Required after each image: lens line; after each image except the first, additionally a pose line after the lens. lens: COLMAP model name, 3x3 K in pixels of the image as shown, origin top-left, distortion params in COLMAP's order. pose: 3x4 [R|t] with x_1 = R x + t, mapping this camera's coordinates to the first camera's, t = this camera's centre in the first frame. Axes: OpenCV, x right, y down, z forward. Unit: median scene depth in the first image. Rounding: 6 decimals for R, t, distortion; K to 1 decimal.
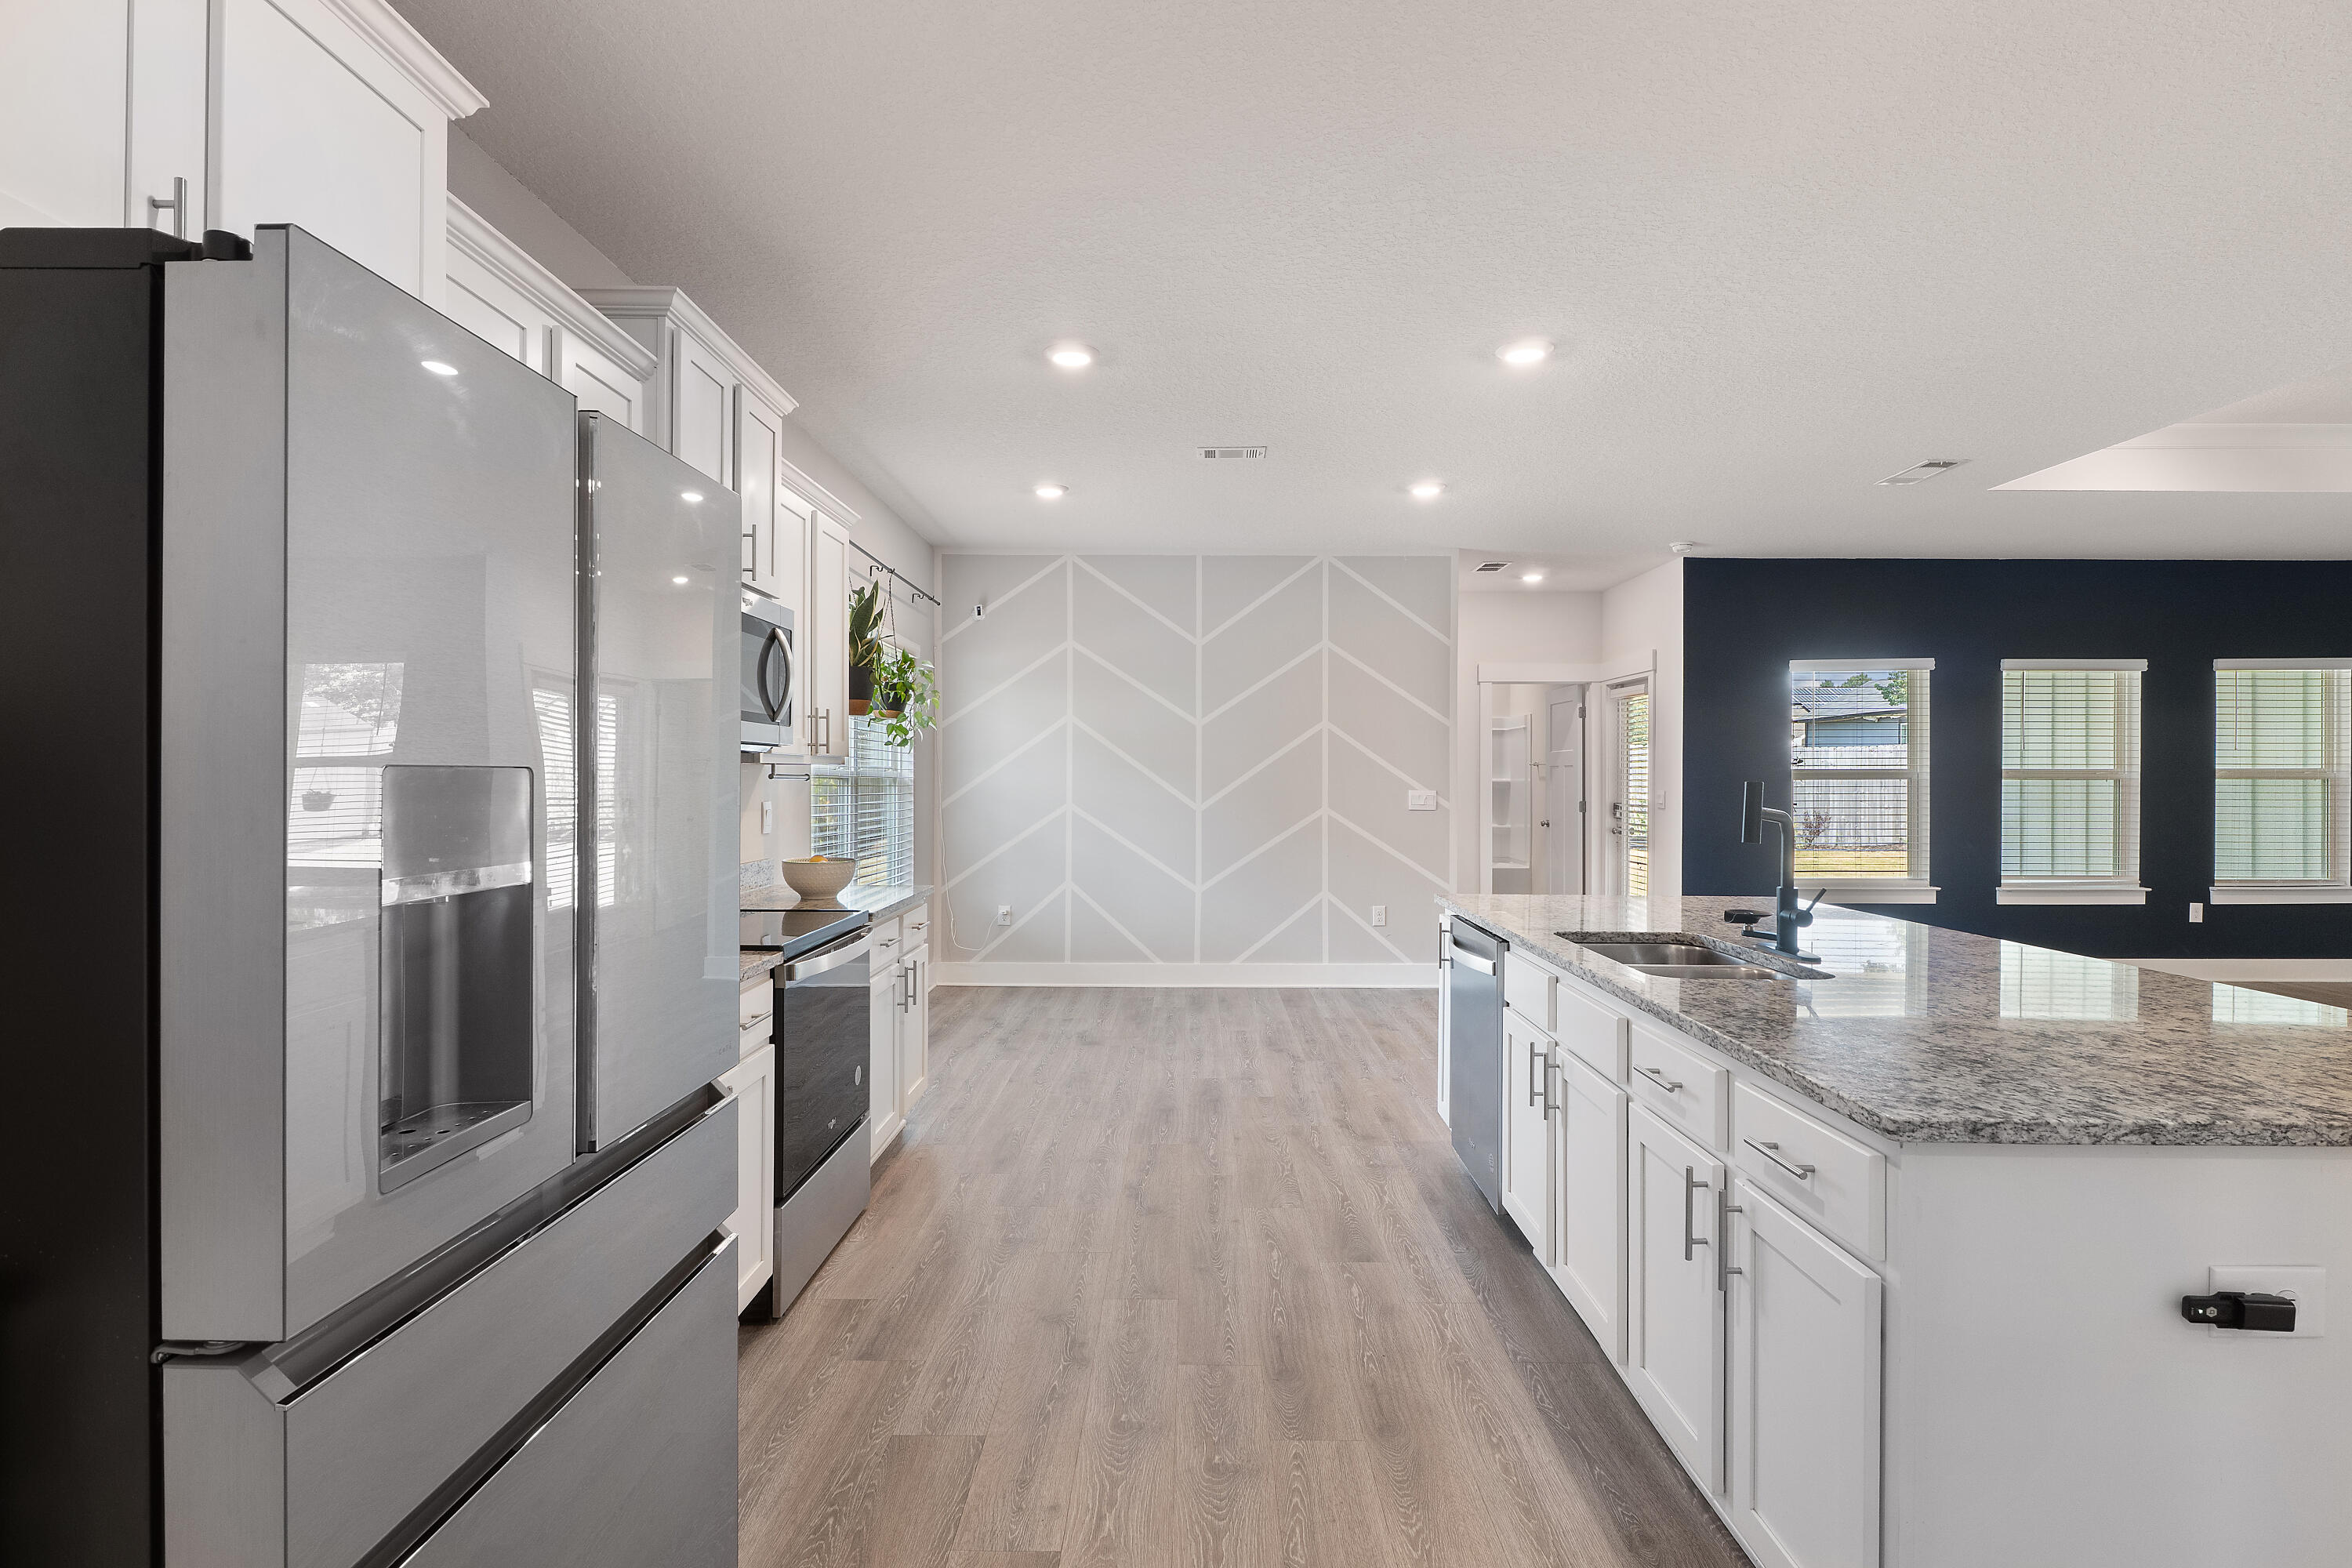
lens RADIAL K [[1138.8, 0, 1187.3], [0, 1138.8, 776.9], [0, 0, 1]] dist [-0.006415, 0.000981]
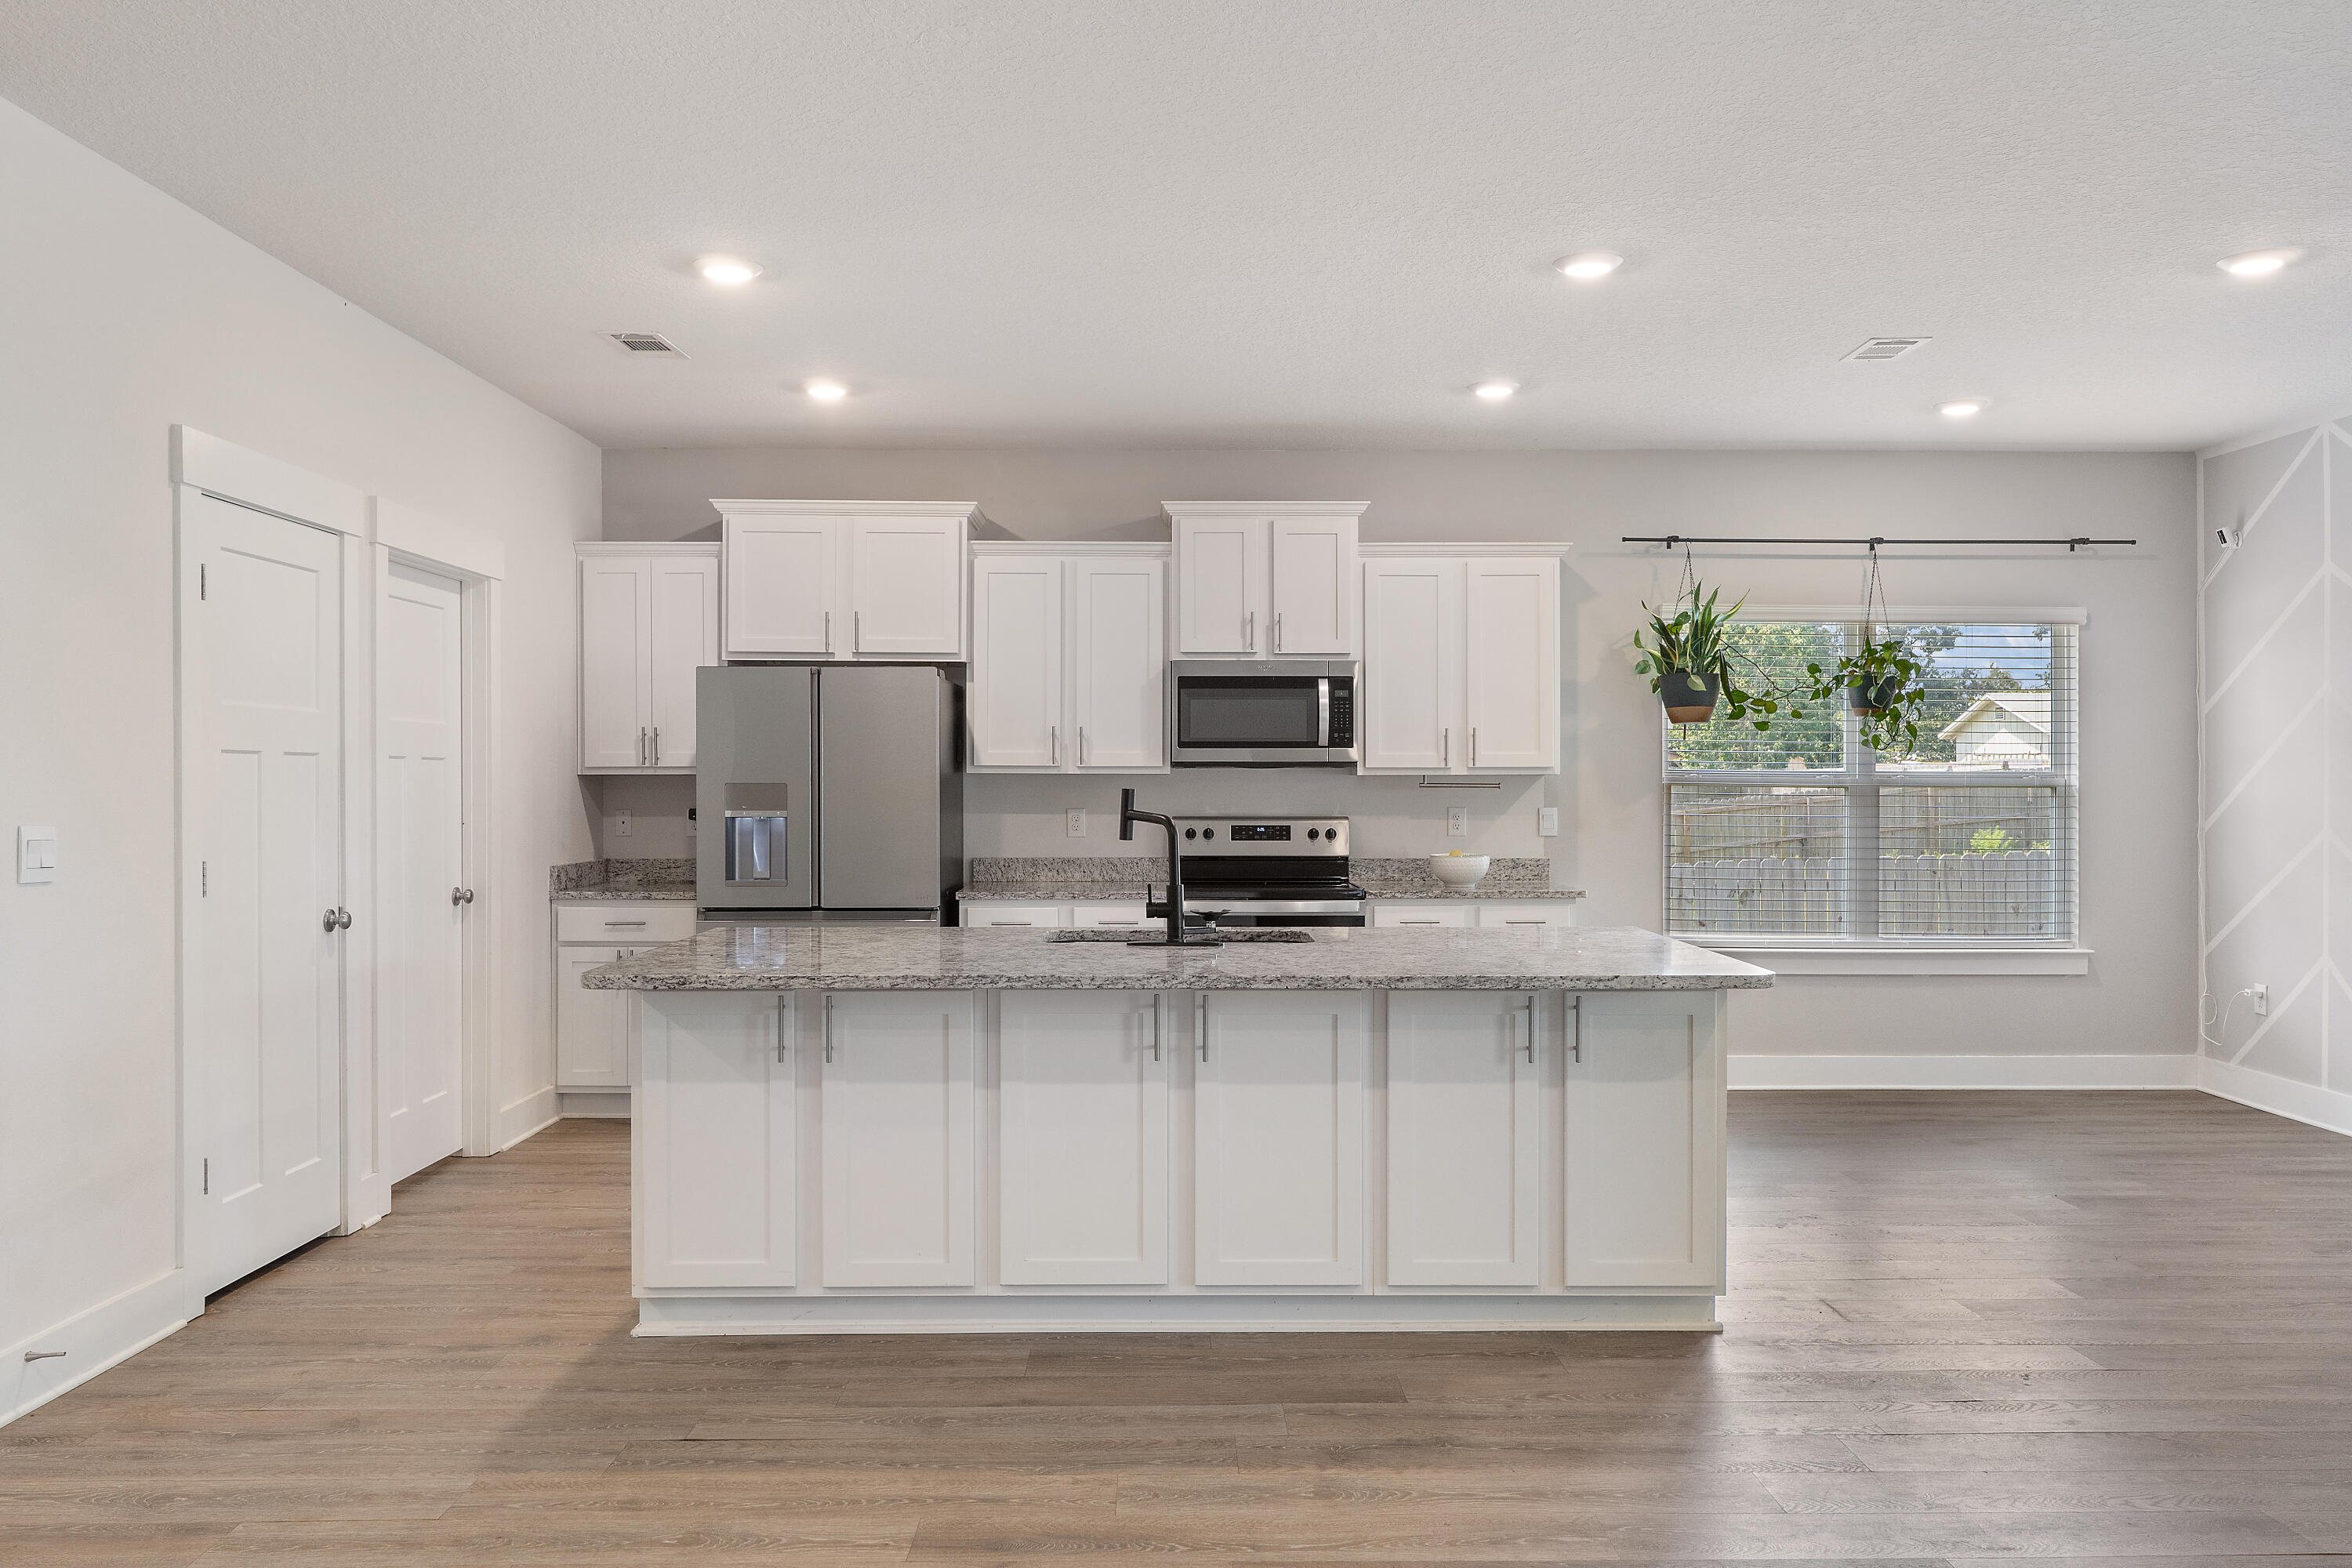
lens RADIAL K [[1798.8, 0, 1187.5], [0, 1798.8, 783.0], [0, 0, 1]] dist [-0.004066, 0.009624]
pose [[0.018282, -0.003160, -0.999828, 1.061626], [-0.000302, 0.999995, -0.003166, 0.002528], [0.999833, 0.000359, 0.018281, 0.461666]]
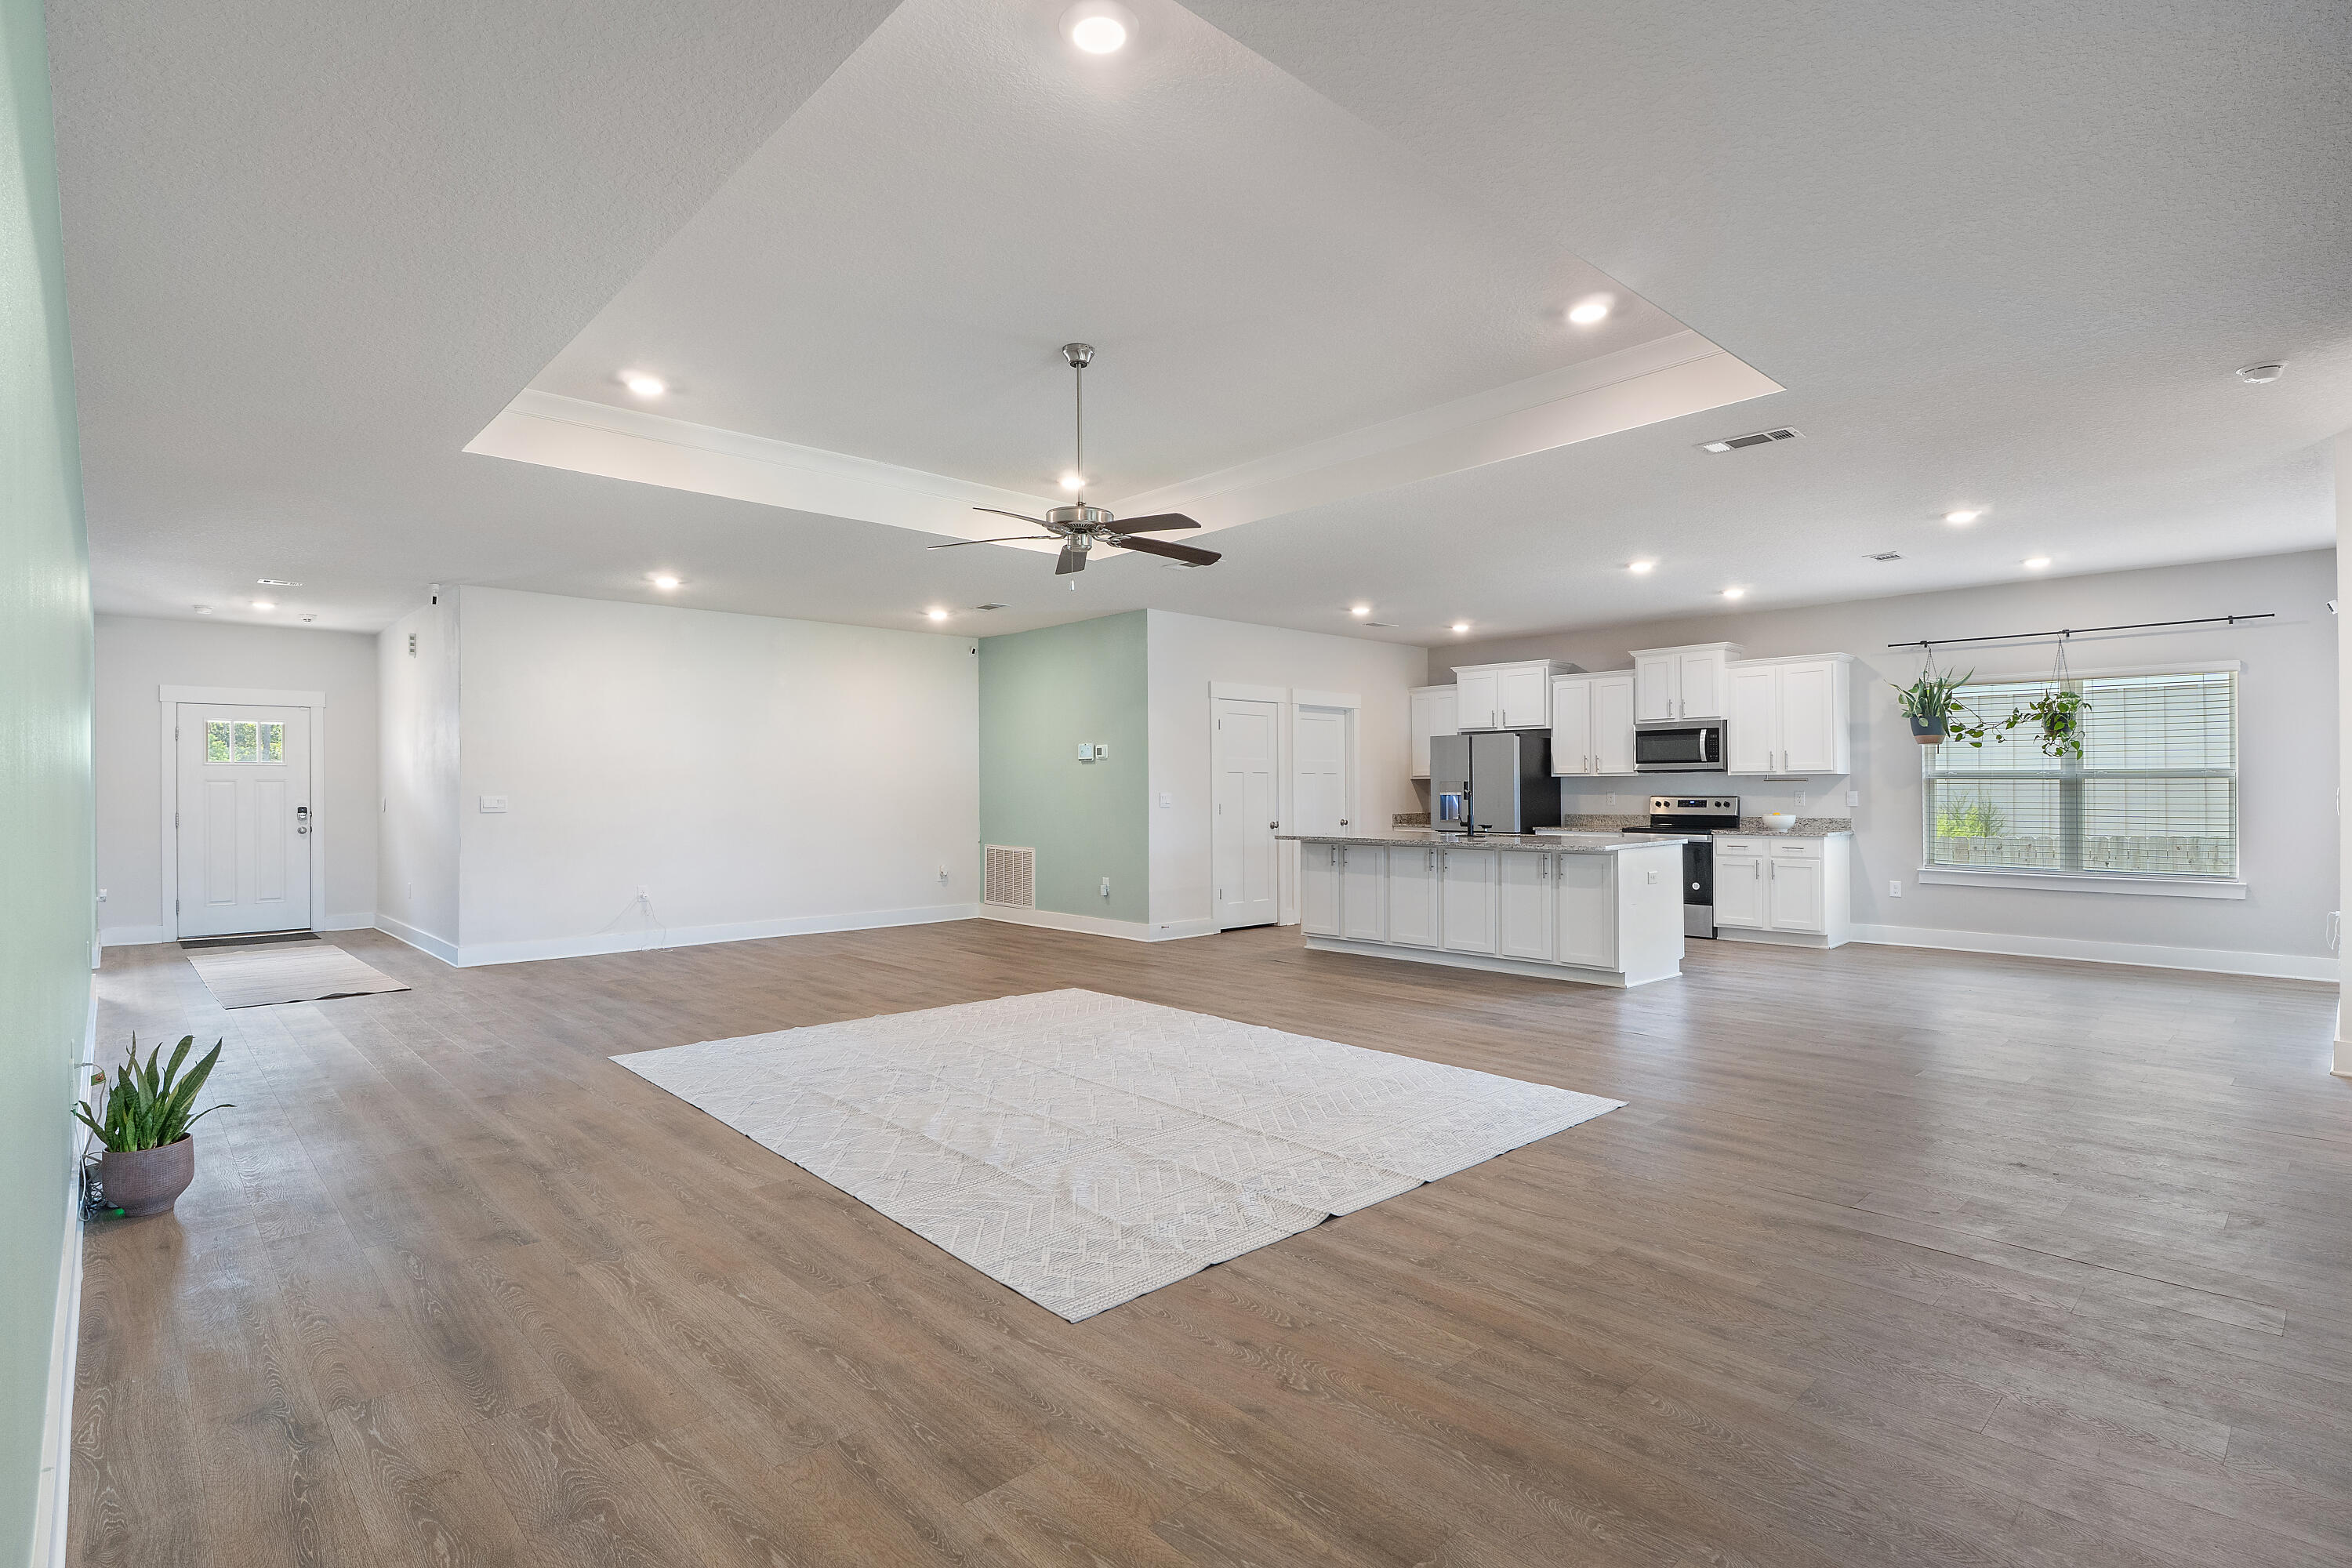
lens RADIAL K [[1138.8, 0, 1167.9], [0, 1138.8, 781.6], [0, 0, 1]] dist [-0.006415, 0.000981]
pose [[-0.728558, -0.005184, -0.684965, 1.522155], [0.001842, 0.999953, -0.009527, 0.016484], [0.684982, -0.008203, -0.728514, 1.263666]]
